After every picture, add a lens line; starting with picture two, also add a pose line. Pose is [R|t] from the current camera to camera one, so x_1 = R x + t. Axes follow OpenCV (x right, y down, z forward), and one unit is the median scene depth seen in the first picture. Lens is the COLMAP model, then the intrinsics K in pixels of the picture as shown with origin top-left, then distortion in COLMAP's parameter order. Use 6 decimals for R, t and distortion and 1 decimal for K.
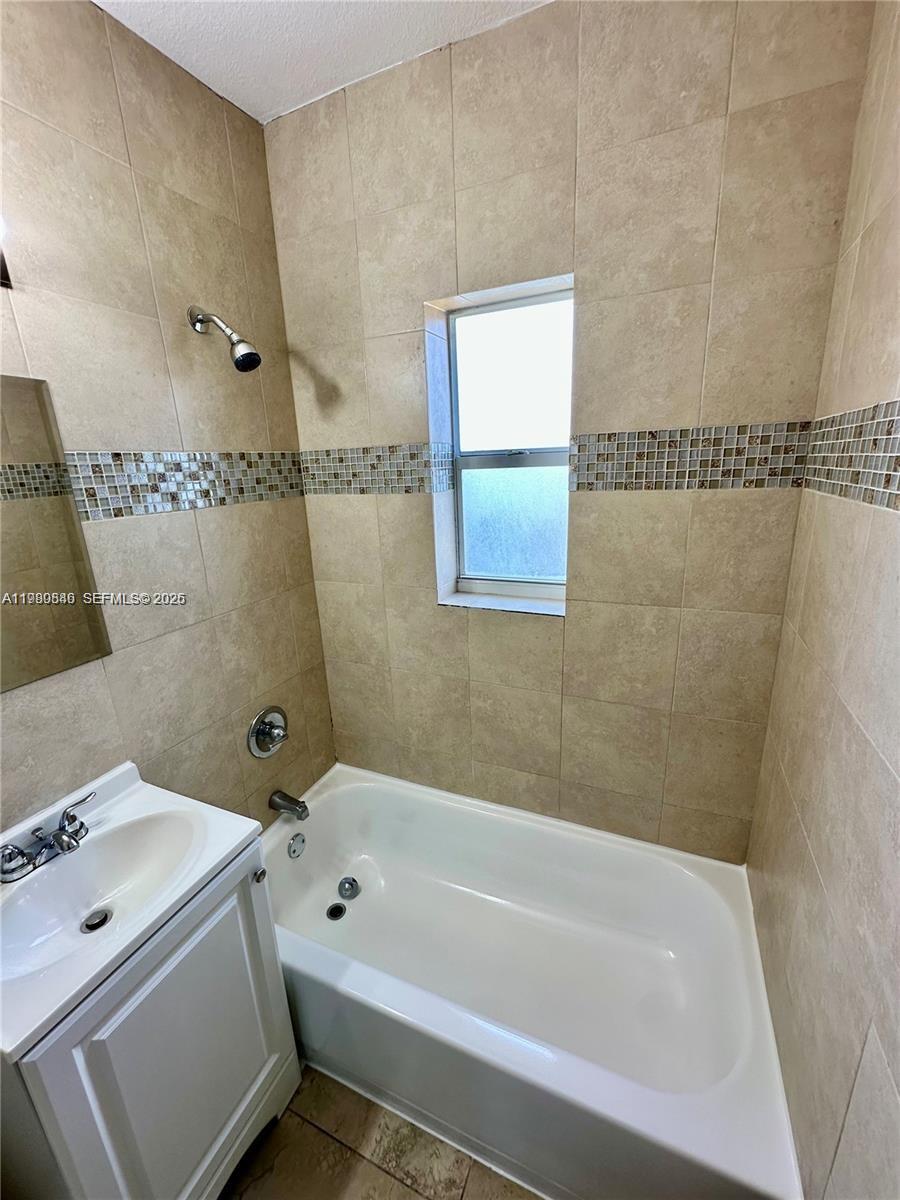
lens RADIAL K [[479.4, 0, 448.6], [0, 479.4, 598.0], [0, 0, 1]] dist [-0.004219, 0.001274]
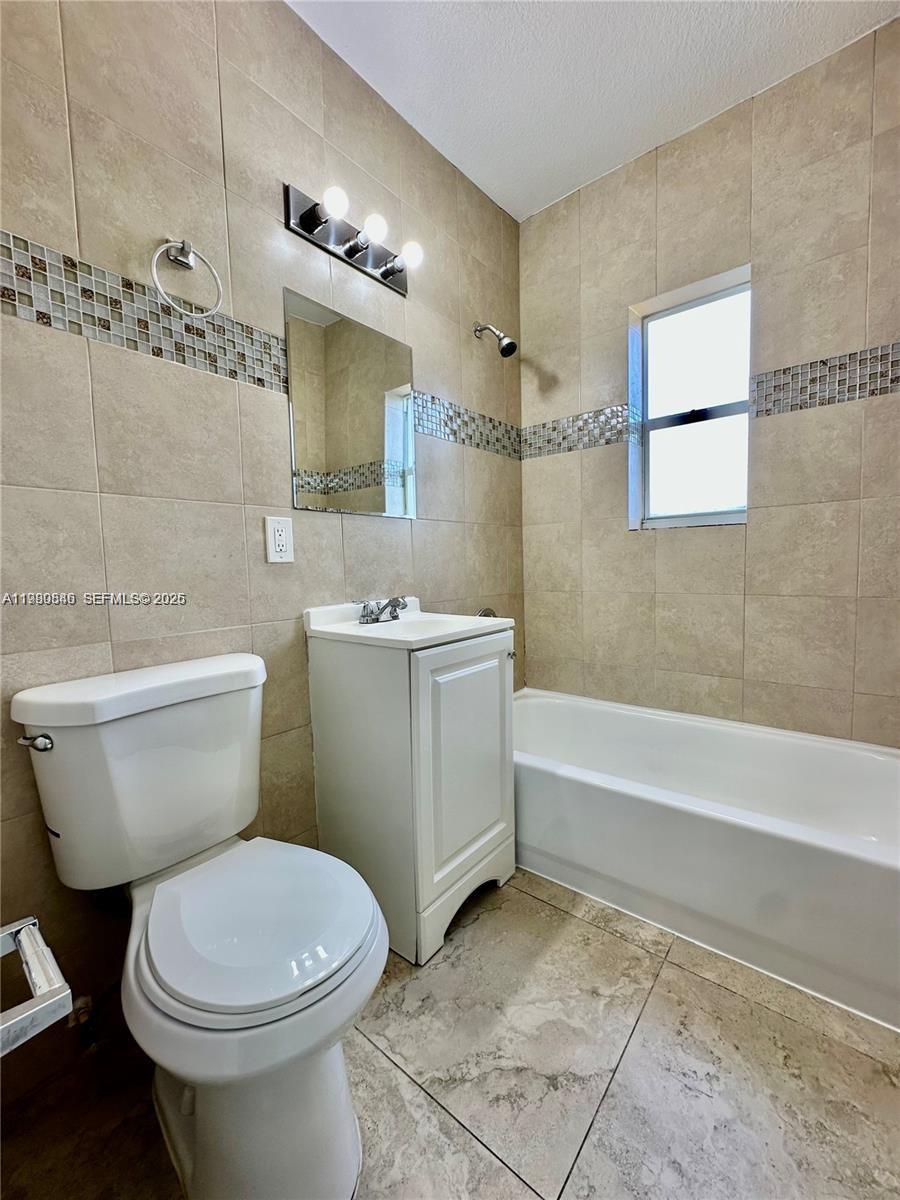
lens RADIAL K [[479.4, 0, 448.4], [0, 479.4, 597.7], [0, 0, 1]] dist [-0.004219, 0.001274]
pose [[0.963146, 0.033564, -0.266879, -0.161926], [-0.084022, 0.980077, -0.179973, 0.534619], [0.255521, 0.195764, 0.946776, -0.313093]]
